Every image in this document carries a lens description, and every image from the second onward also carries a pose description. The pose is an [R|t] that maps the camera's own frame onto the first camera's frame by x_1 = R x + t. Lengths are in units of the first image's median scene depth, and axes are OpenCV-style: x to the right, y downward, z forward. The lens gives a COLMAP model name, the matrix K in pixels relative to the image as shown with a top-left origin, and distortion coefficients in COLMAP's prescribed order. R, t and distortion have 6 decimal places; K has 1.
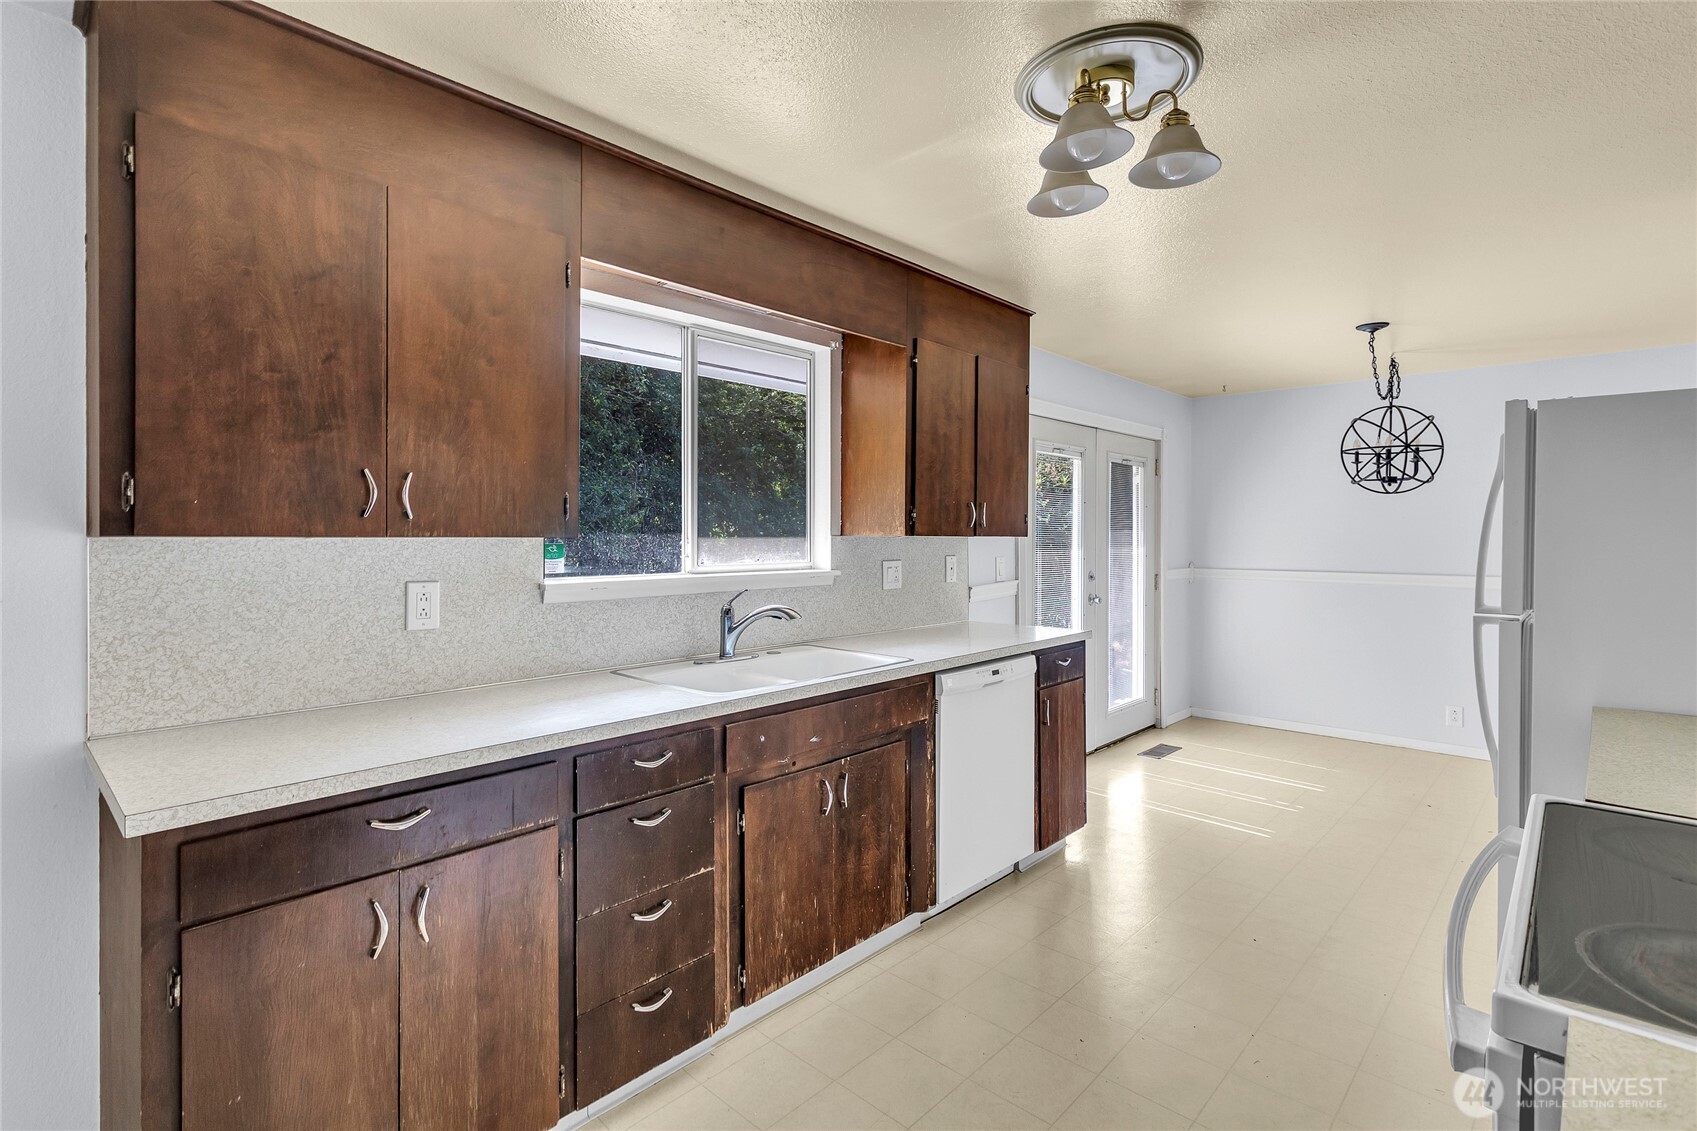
lens RADIAL K [[804.0, 0, 865.4], [0, 804.0, 539.0], [0, 0, 1]] dist [0.003222, 0.003082]
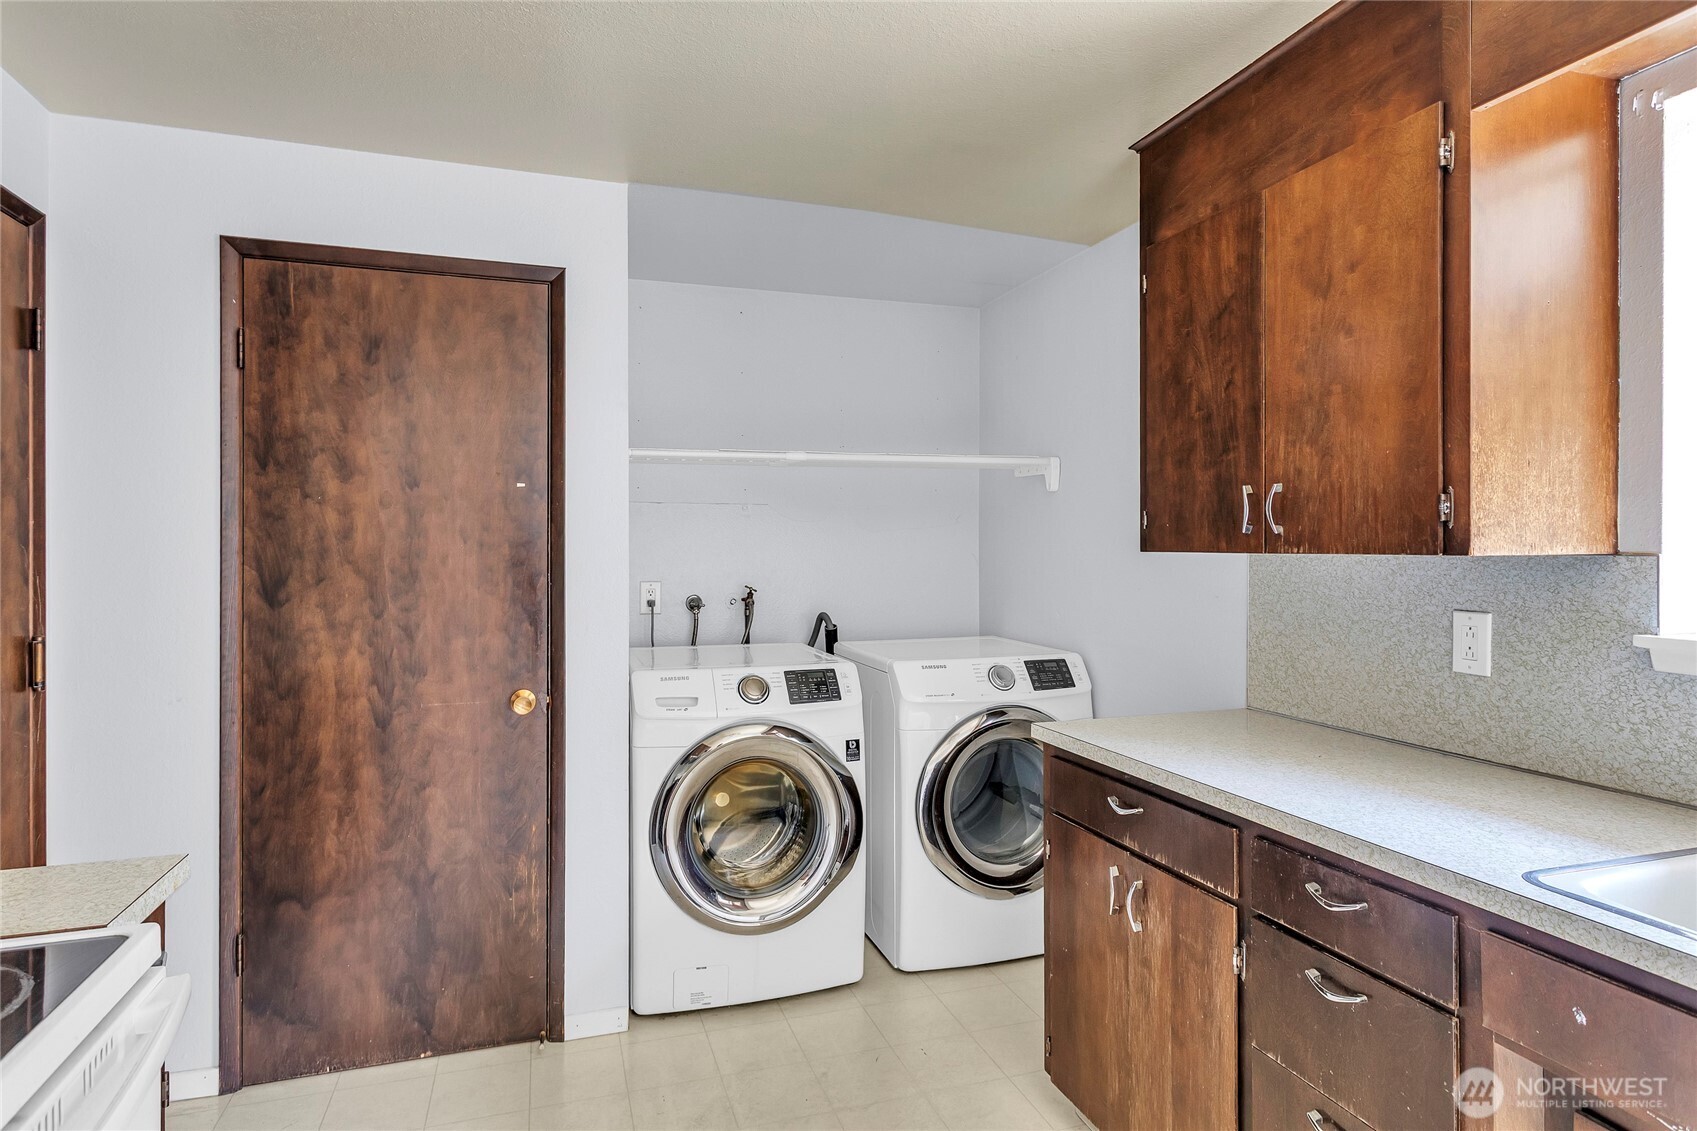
lens RADIAL K [[927.5, 0, 838.9], [0, 927.5, 554.9], [0, 0, 1]] dist [0.003383, 0.002382]
pose [[-0.497841, 0.003078, -0.867263, 0.598152], [-0.005094, 0.999966, 0.006473, -0.004461], [0.867253, 0.007640, -0.497809, 1.057775]]
